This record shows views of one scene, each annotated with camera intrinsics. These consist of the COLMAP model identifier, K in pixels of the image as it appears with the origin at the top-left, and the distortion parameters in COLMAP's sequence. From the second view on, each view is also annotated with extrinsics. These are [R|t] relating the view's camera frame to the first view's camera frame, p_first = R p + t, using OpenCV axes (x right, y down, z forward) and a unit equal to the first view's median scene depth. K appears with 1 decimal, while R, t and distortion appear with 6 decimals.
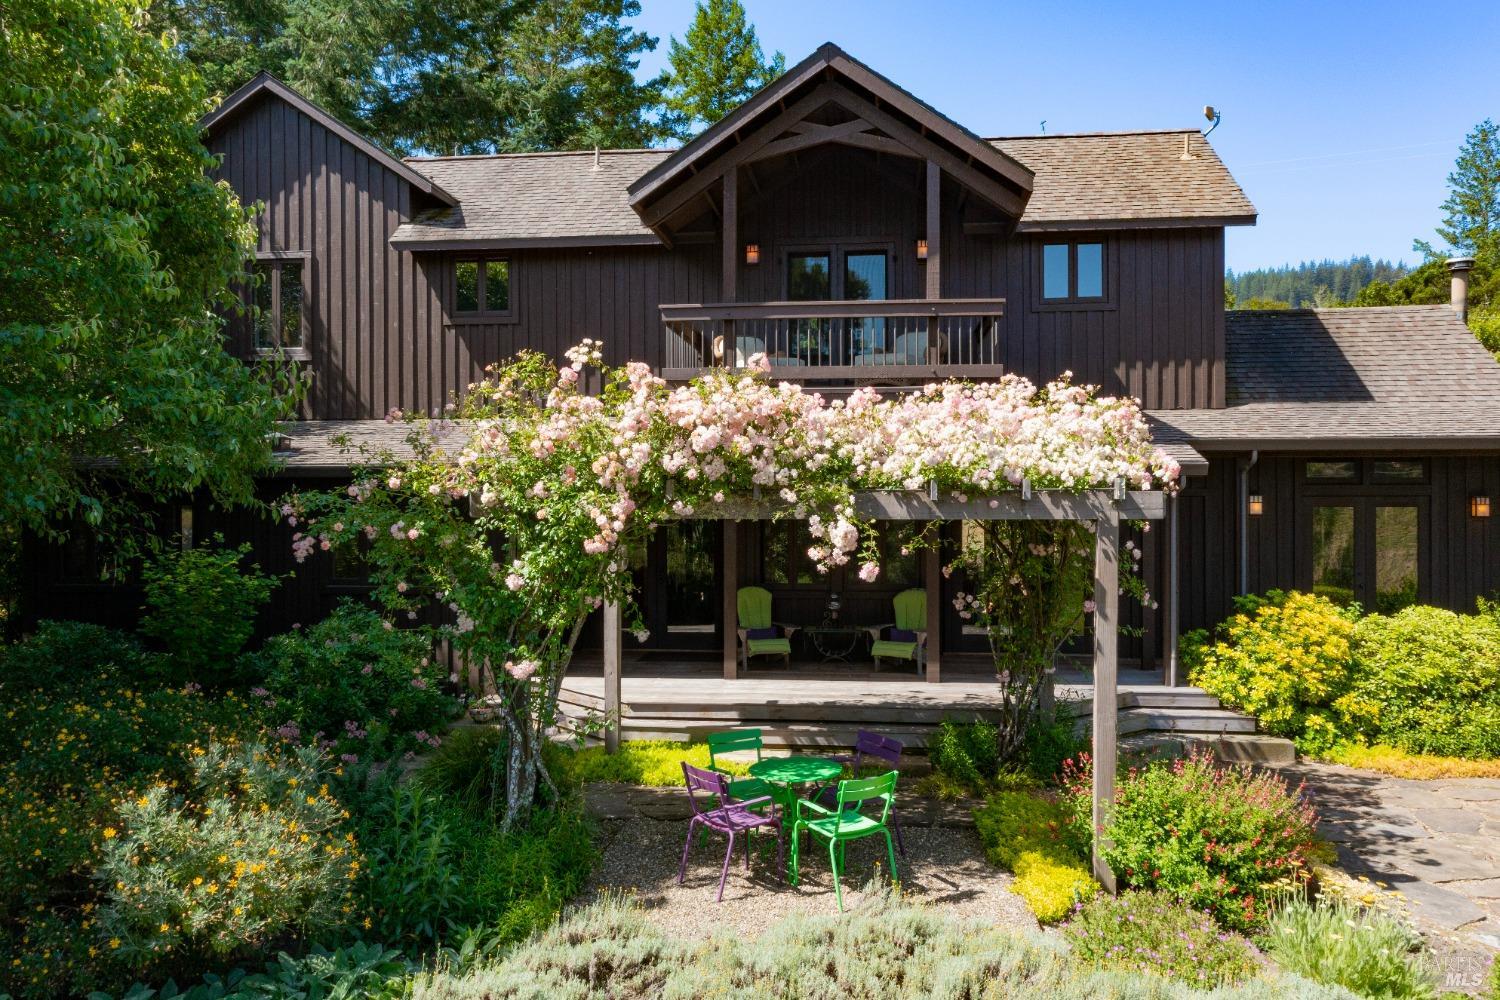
lens RADIAL K [[1249.3, 0, 750.0], [0, 1249.3, 500.0], [0, 0, 1]] dist [-0.002477, 0.000757]
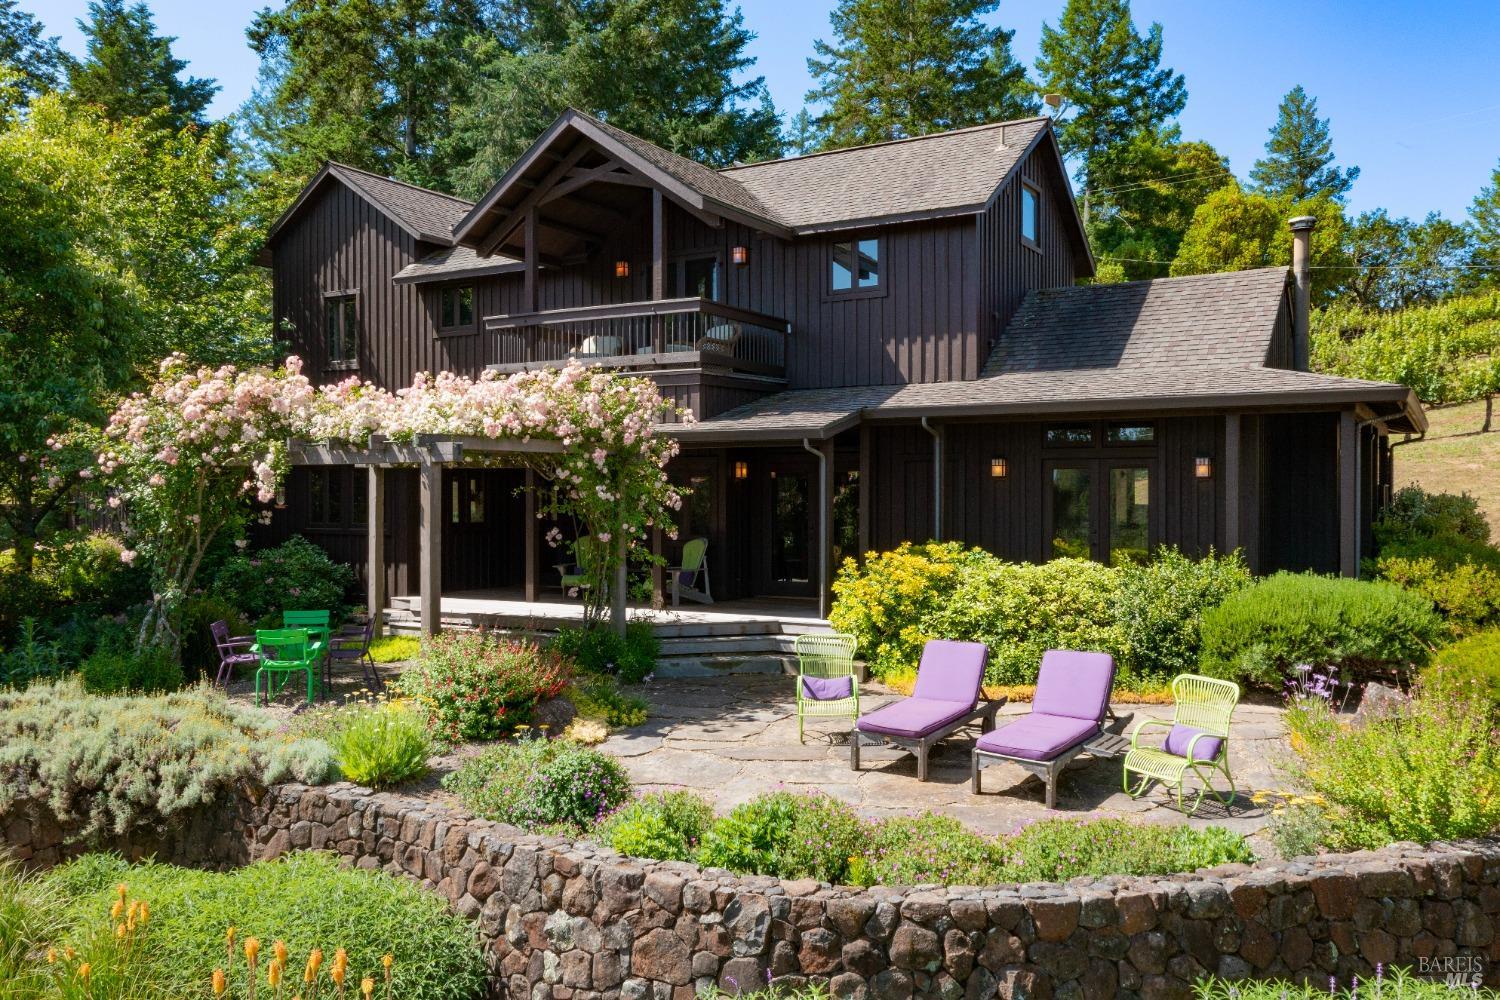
lens RADIAL K [[1205.4, 0, 750.0], [0, 1205.4, 500.0], [0, 0, 1]] dist [0.059101, 0.001261]
pose [[0.924291, 0.000082, -0.381689, 0.556945], [0.004553, 0.999926, 0.011241, 0.018596], [0.381661, -0.012128, 0.924223, -0.063088]]
